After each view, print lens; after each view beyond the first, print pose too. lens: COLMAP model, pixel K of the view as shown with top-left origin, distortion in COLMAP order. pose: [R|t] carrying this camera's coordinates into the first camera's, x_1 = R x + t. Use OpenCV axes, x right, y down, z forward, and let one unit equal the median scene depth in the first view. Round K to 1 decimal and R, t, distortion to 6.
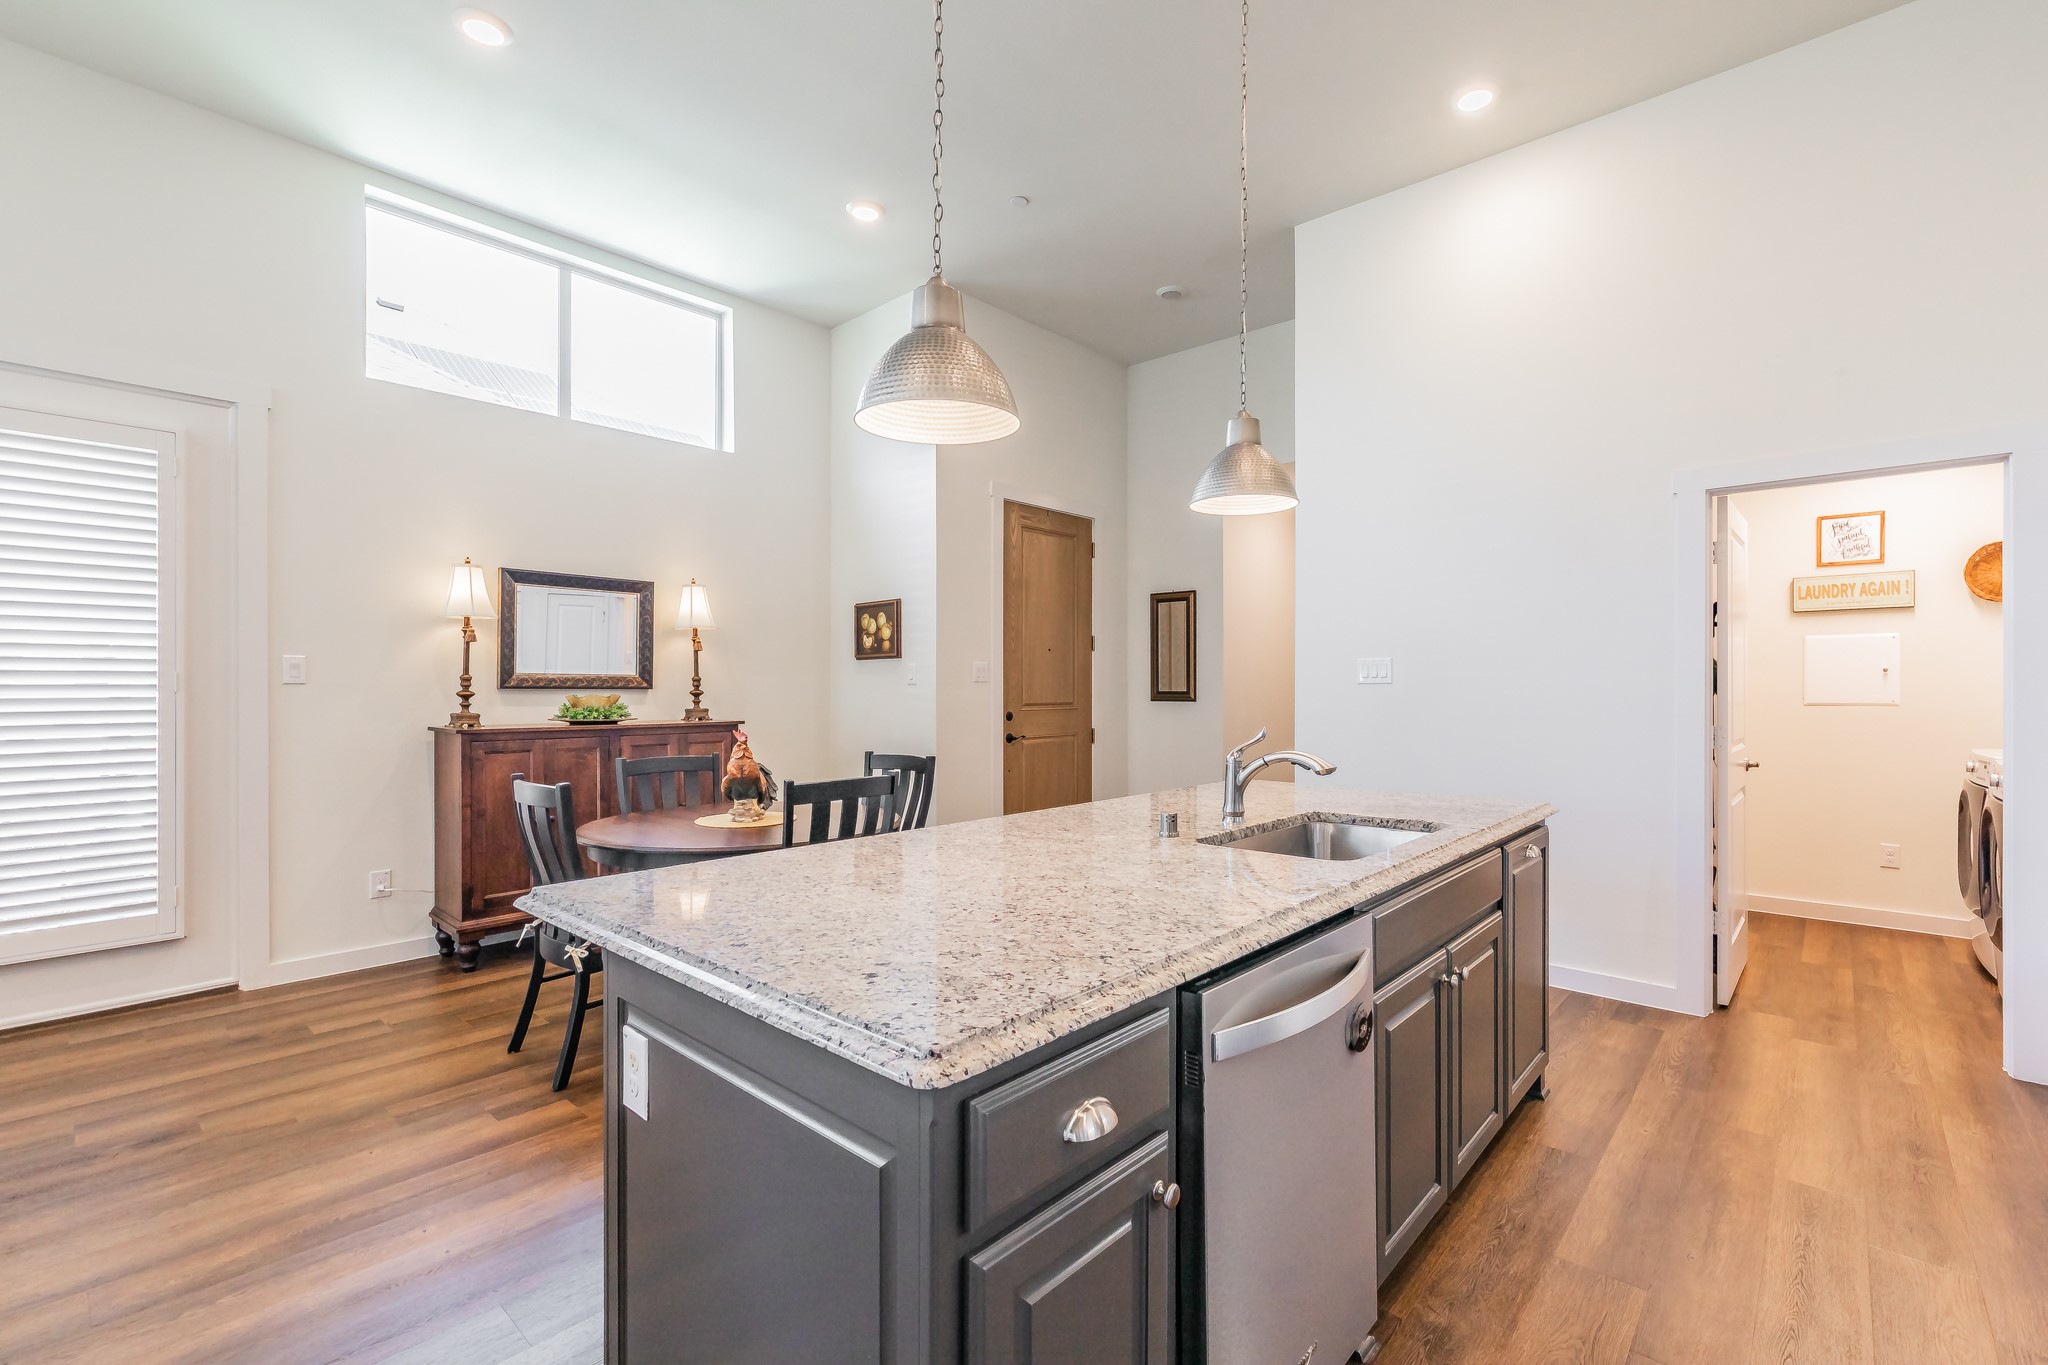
lens RADIAL K [[886.8, 0, 1040.0], [0, 886.8, 691.4], [0, 0, 1]] dist [0.005613, 0.000731]
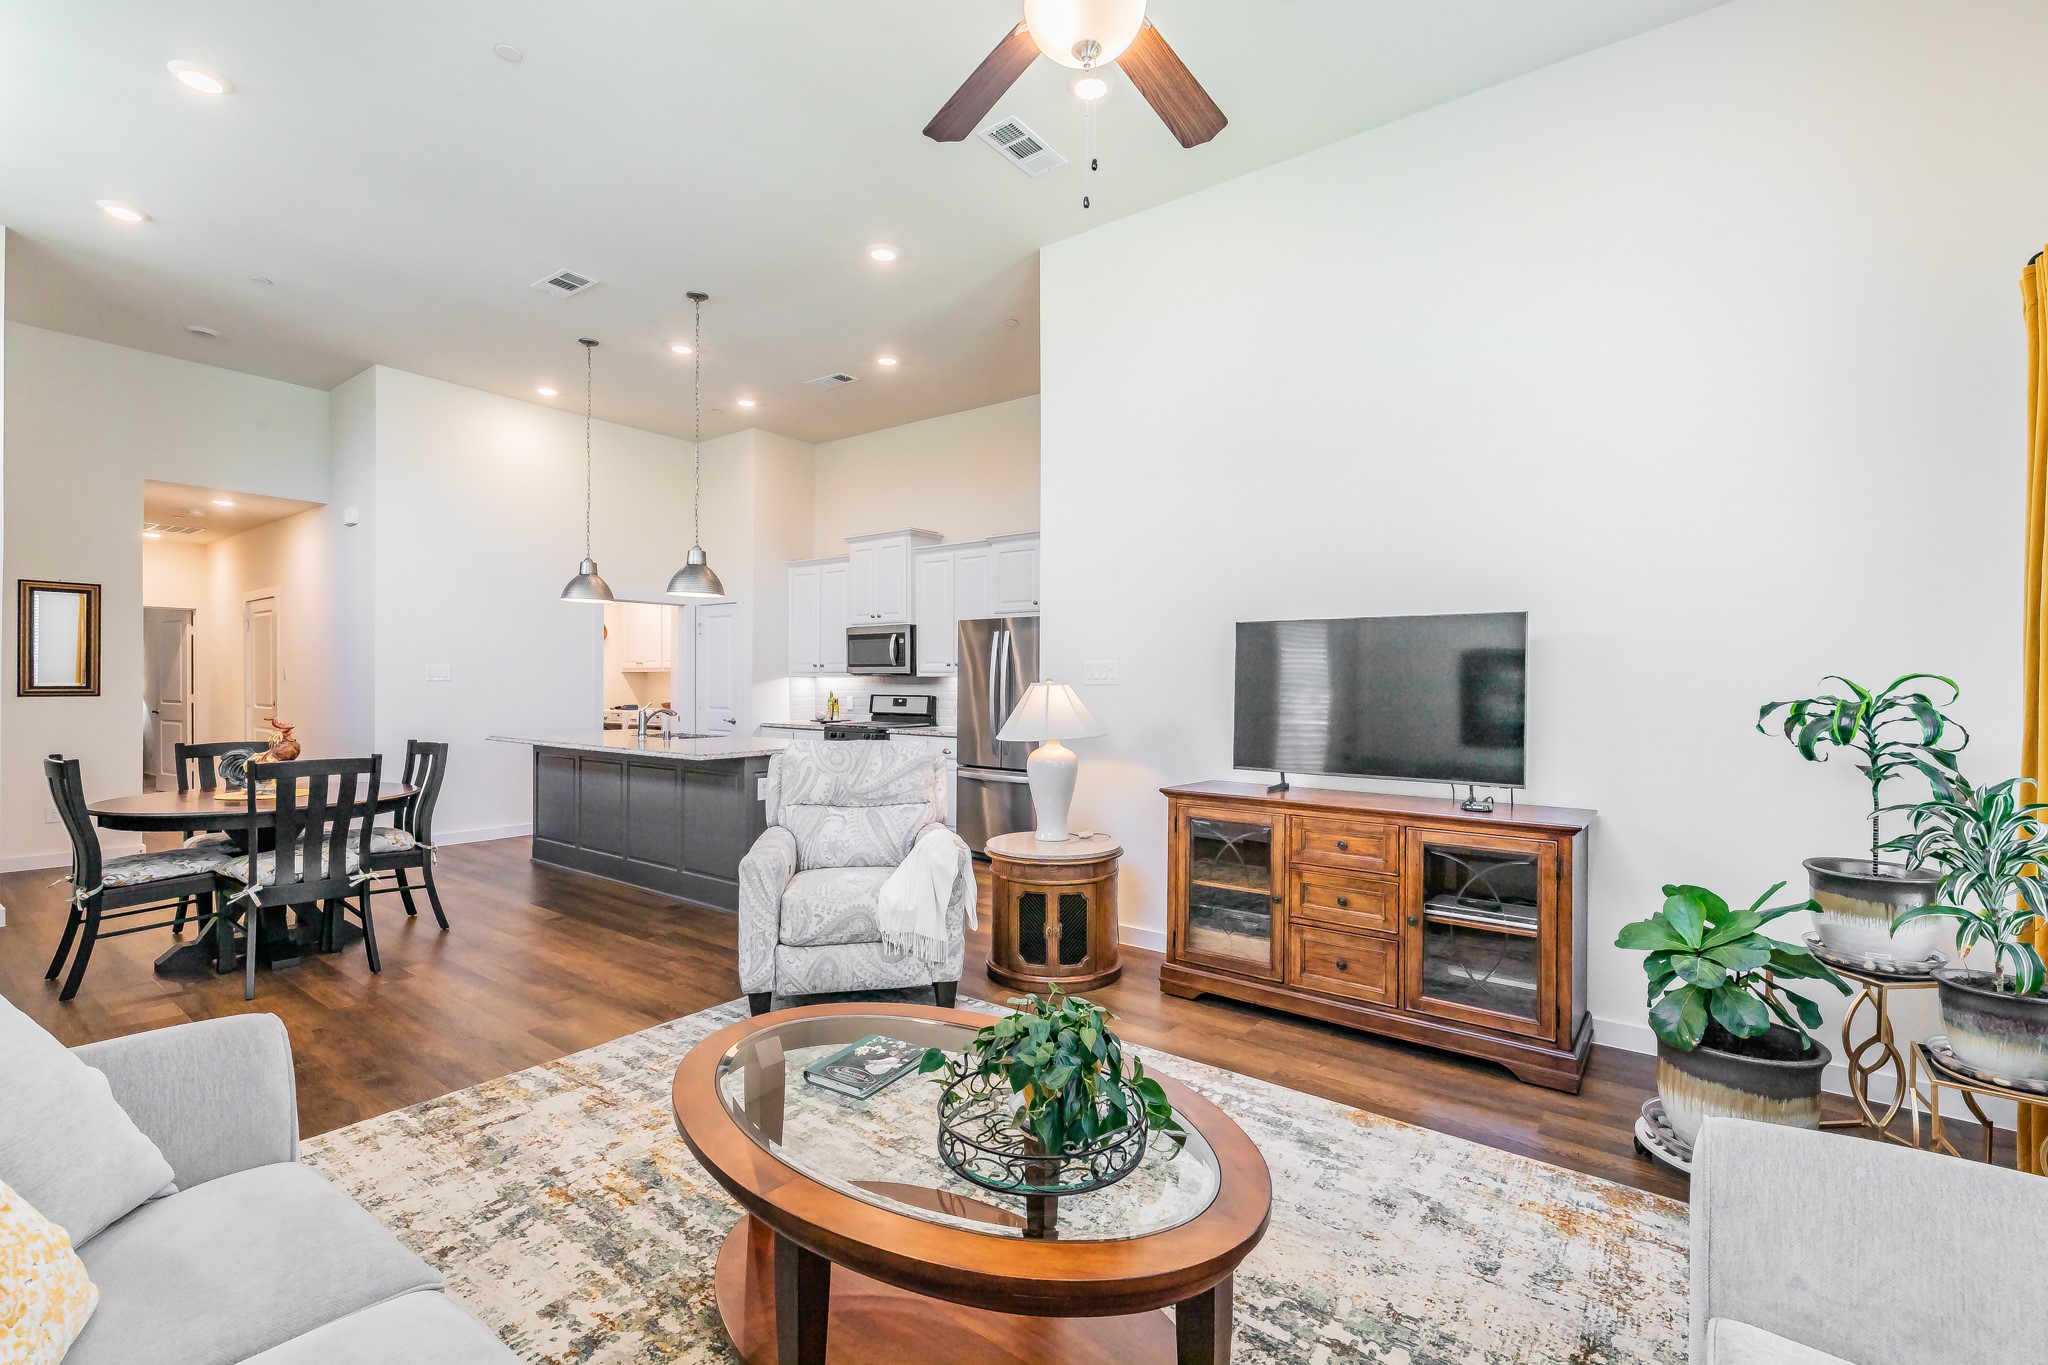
lens RADIAL K [[886.8, 0, 1055.5], [0, 886.8, 684.7], [0, 0, 1]] dist [0.005613, 0.000731]
pose [[-0.103751, -0.005260, 0.994589, -1.179750], [0.005981, 0.999965, 0.005912, -0.002555], [-0.994585, 0.006562, -0.103716, 0.048868]]
